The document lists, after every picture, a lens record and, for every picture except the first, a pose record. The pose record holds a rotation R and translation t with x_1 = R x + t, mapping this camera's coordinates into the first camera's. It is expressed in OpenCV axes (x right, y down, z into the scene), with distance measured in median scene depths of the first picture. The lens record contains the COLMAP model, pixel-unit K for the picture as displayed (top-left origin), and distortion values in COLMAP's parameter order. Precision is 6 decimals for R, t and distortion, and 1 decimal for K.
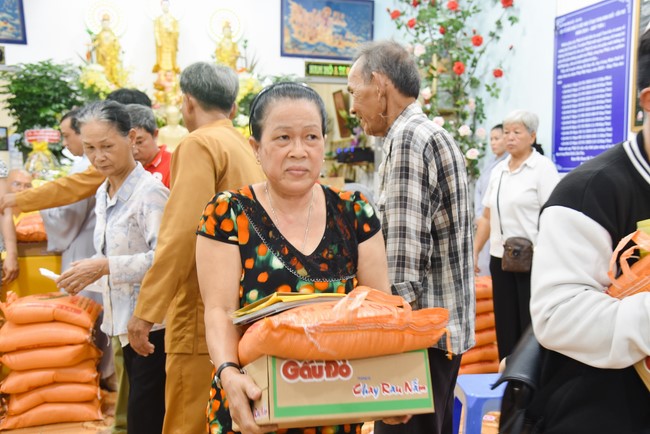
lens RADIAL K [[683.7, 0, 362.0], [0, 683.7, 239.2], [0, 0, 1]] dist [-0.010539, 0.115496]
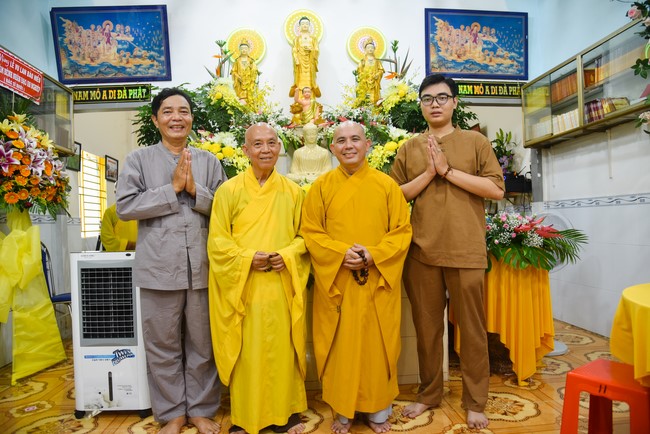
lens RADIAL K [[444.8, 0, 324.6], [0, 444.8, 223.6], [0, 0, 1]] dist [-0.108018, 0.053769]
pose [[0.968887, -0.021465, -0.246570, -0.131205], [-0.003262, 0.995038, -0.099439, -0.017942], [0.247481, 0.097150, 0.964010, 0.503234]]
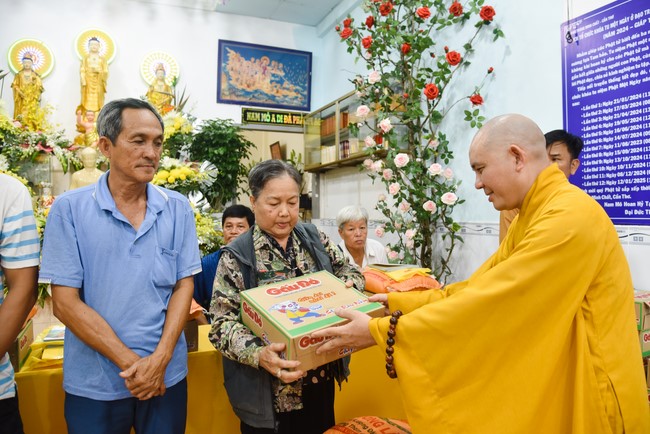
lens RADIAL K [[463.7, 0, 336.2], [0, 463.7, 217.6], [0, 0, 1]] dist [-0.121465, 0.062657]
pose [[0.995120, -0.004859, 0.098556, -0.016970], [0.013902, 0.995729, -0.091277, -0.047236], [-0.097691, 0.092201, 0.990937, 0.410351]]
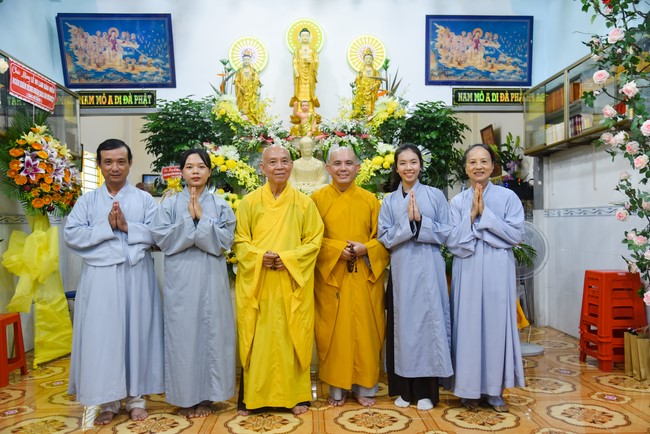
lens RADIAL K [[562.0, 0, 328.4], [0, 562.0, 222.9], [0, 0, 1]] dist [-0.025830, 0.097376]
pose [[0.958757, -0.006545, -0.284153, -0.037422], [-0.022432, 0.994874, -0.098603, -0.006428], [0.283342, 0.100910, 0.953695, 0.311419]]
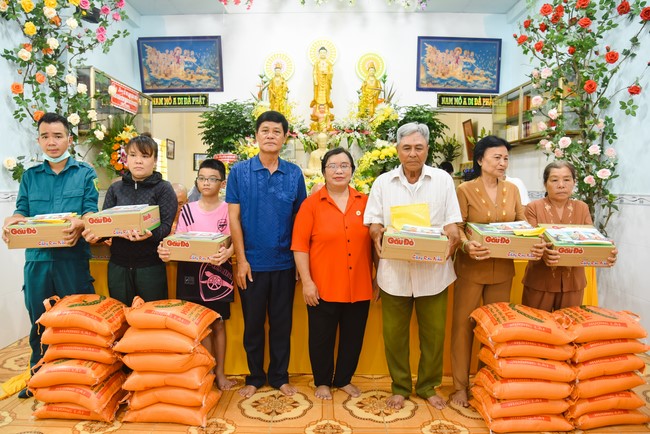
lens RADIAL K [[490.9, 0, 317.0], [0, 490.9, 226.2], [0, 0, 1]] dist [-0.108174, 0.067562]
pose [[0.943202, 0.038053, -0.330033, 0.003922], [-0.044358, 0.998948, -0.011592, -0.020537], [0.329245, 0.025573, 0.943898, 0.193569]]
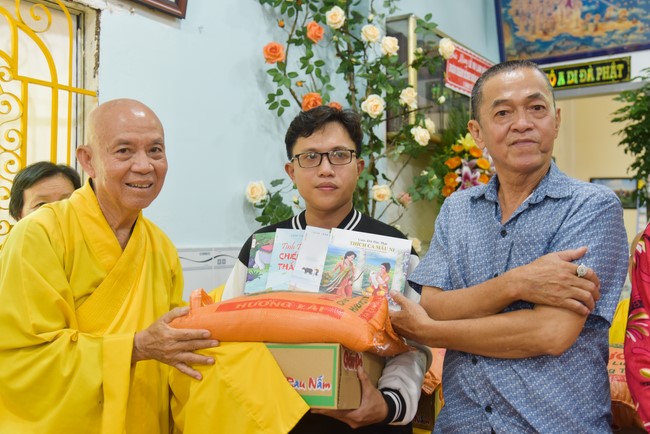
lens RADIAL K [[707.0, 0, 335.8], [0, 707.0, 203.7], [0, 0, 1]] dist [-0.002002, 0.194005]
pose [[0.620282, -0.022233, -0.784064, -0.155440], [-0.088464, 0.991237, -0.098093, -0.040389], [0.779374, 0.130207, 0.612880, 0.375775]]
